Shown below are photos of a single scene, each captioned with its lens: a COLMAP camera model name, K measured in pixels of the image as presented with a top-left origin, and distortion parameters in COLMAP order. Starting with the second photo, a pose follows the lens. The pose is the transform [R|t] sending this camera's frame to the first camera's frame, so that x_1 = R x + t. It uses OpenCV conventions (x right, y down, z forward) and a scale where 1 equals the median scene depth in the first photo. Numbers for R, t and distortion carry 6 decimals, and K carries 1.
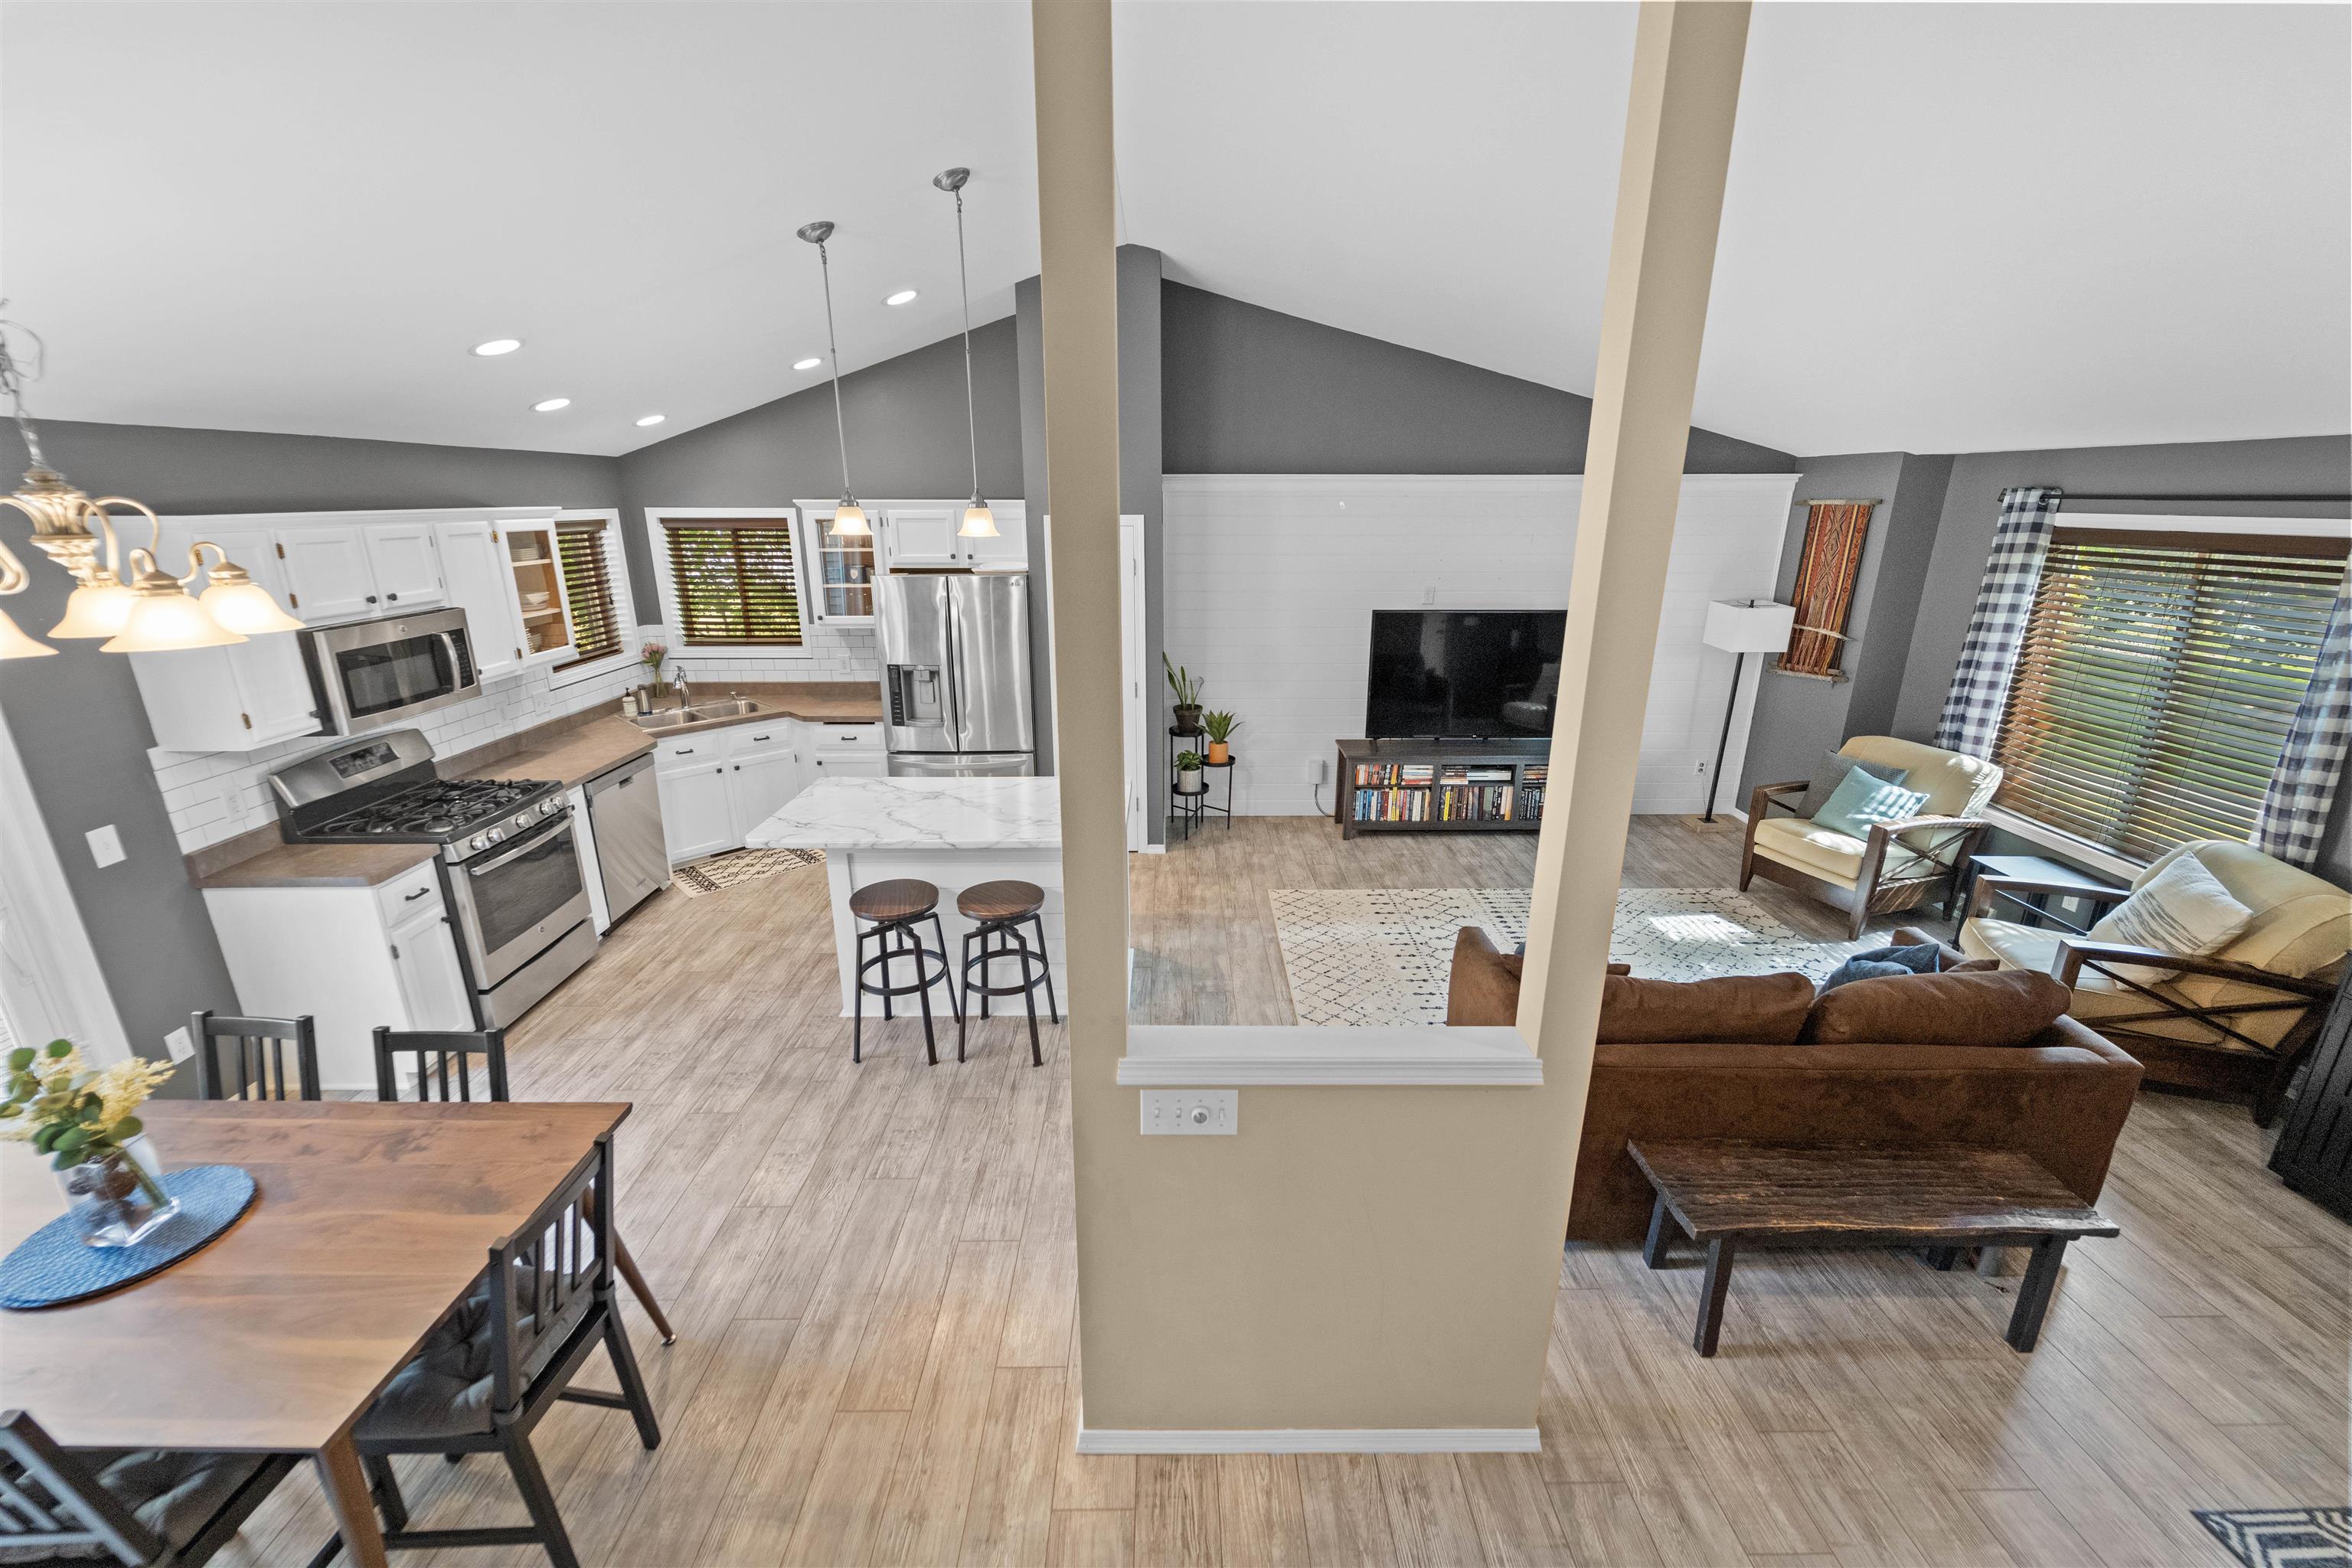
lens RADIAL K [[914.9, 0, 1176.0], [0, 914.9, 784.0], [0, 0, 1]] dist [0.000313, 0.000022]
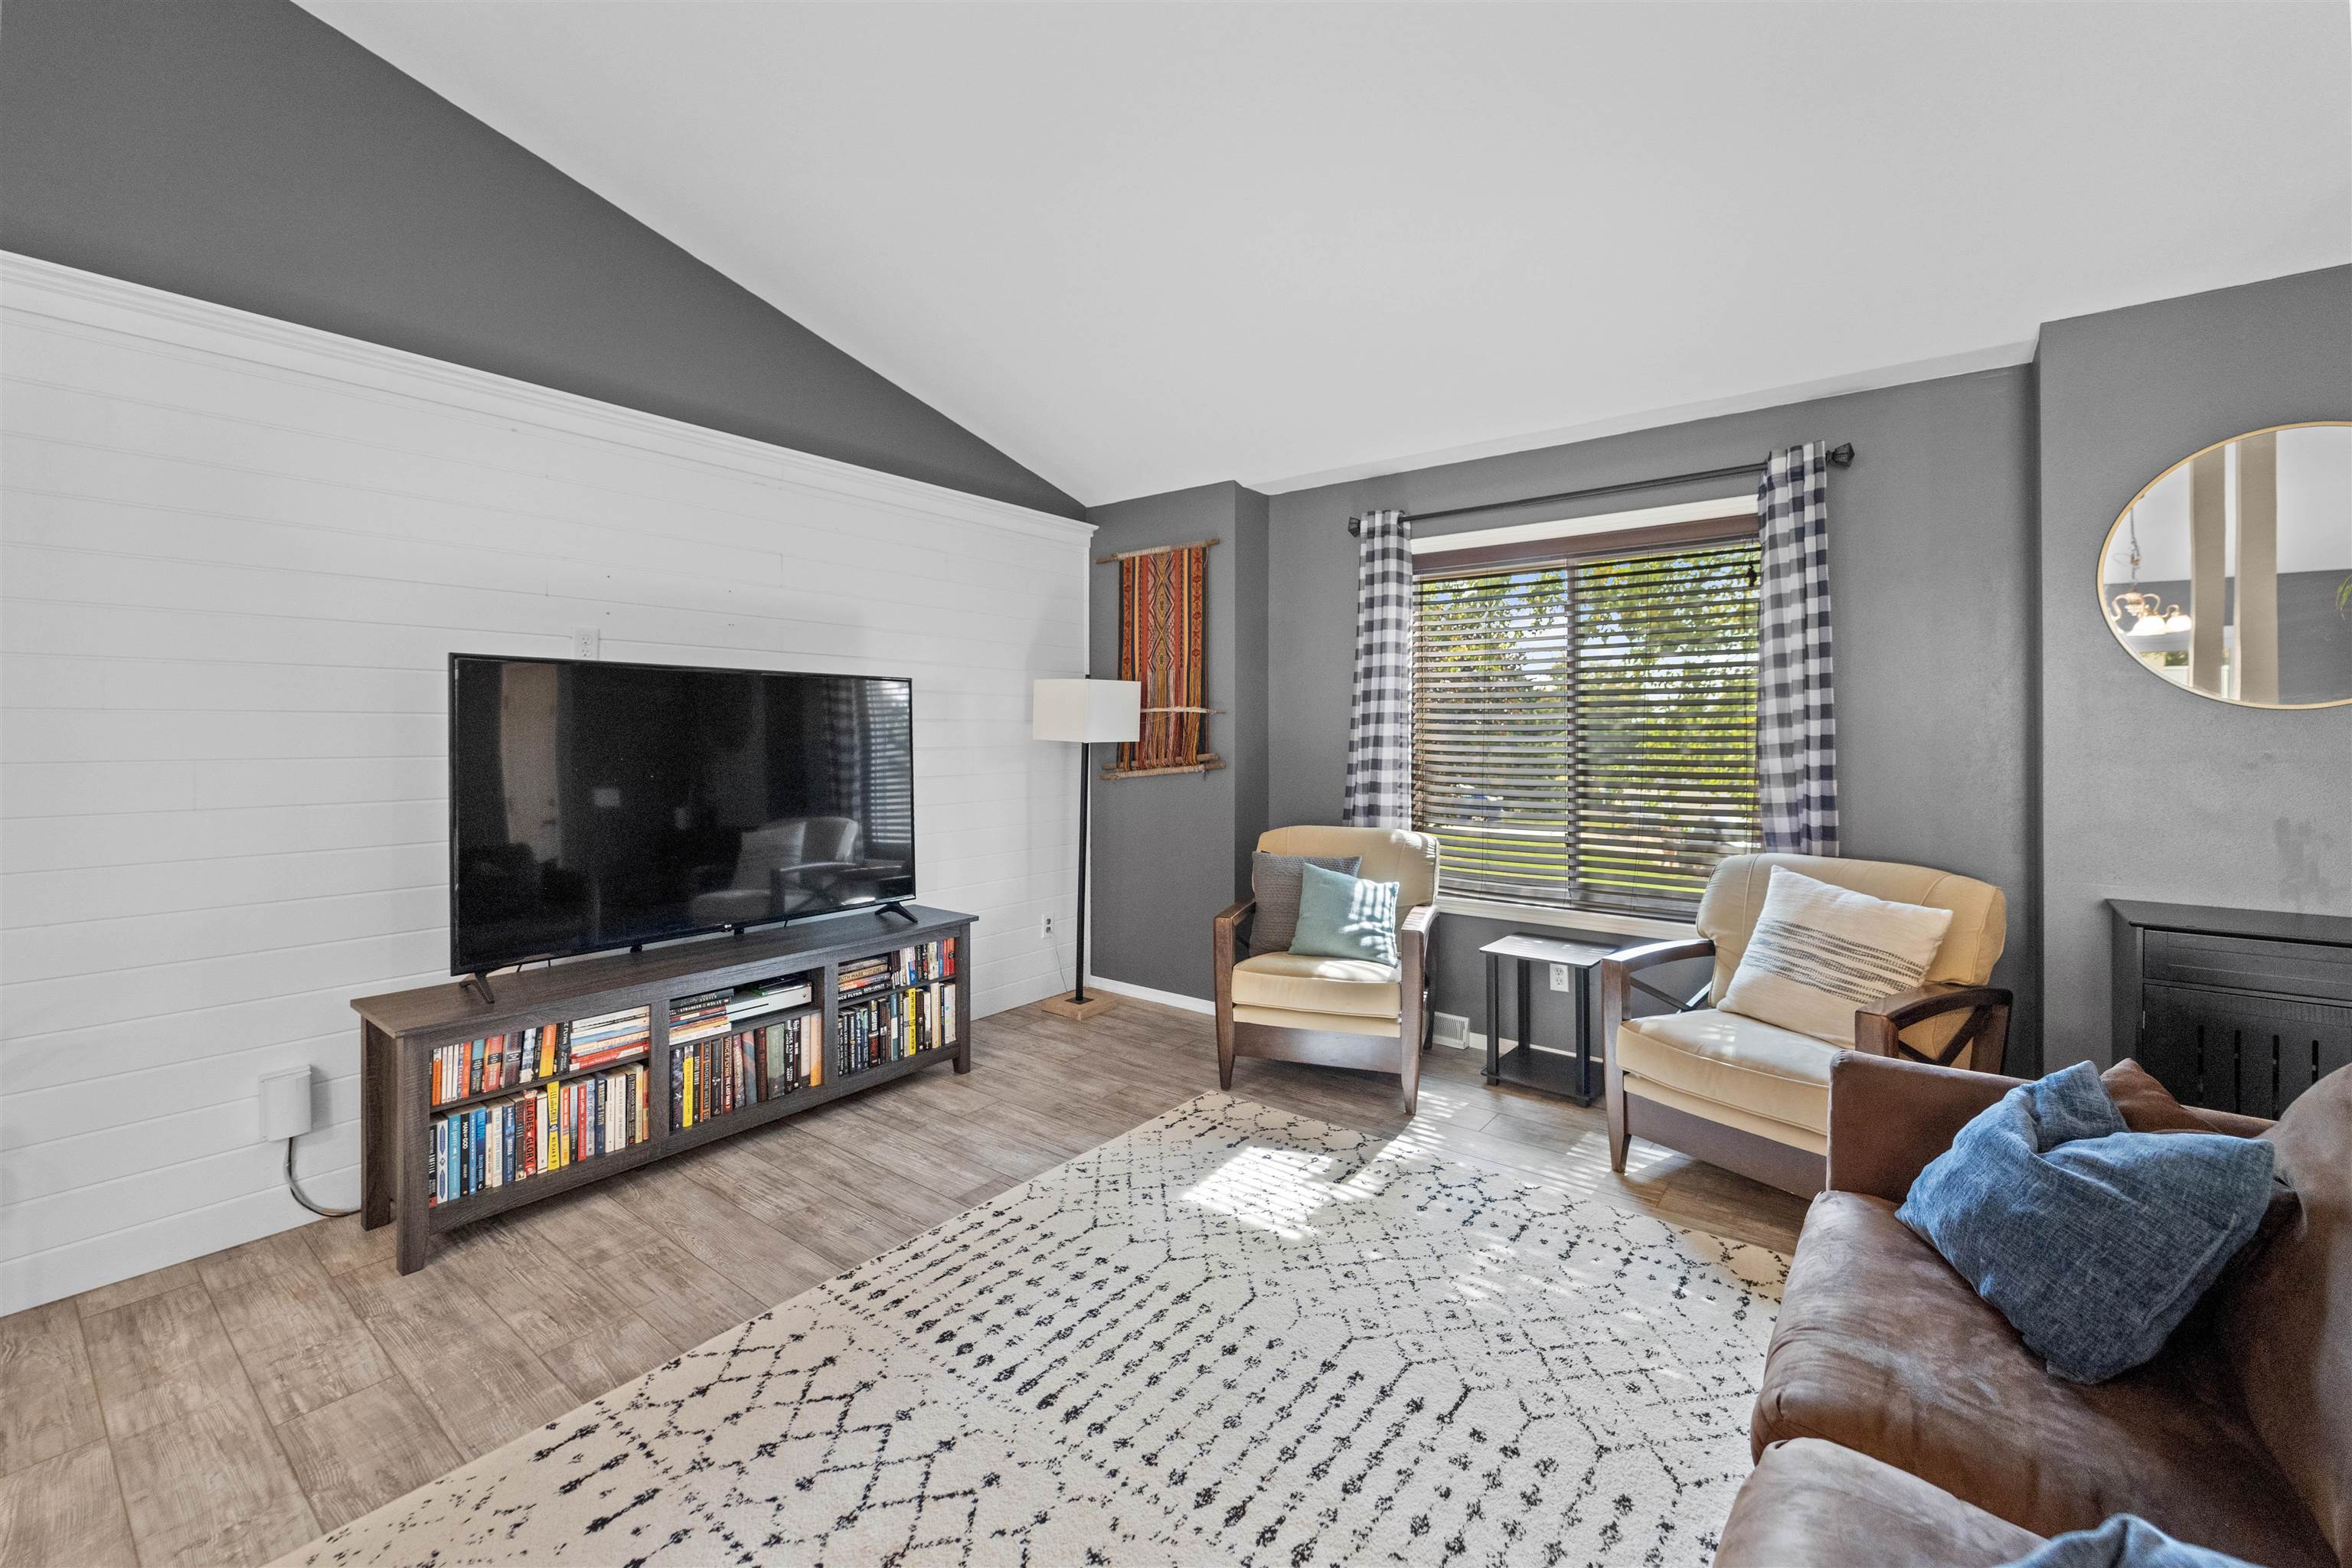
lens RADIAL K [[947.6, 0, 1175.7], [0, 947.6, 742.5], [0, 0, 1]] dist [-0.002409, -0.000469]
pose [[0.613147, -0.005108, 0.789952, 0.079409], [0.230542, 0.957605, -0.172751, -0.004507], [-0.755580, 0.288039, 0.588330, 0.505360]]
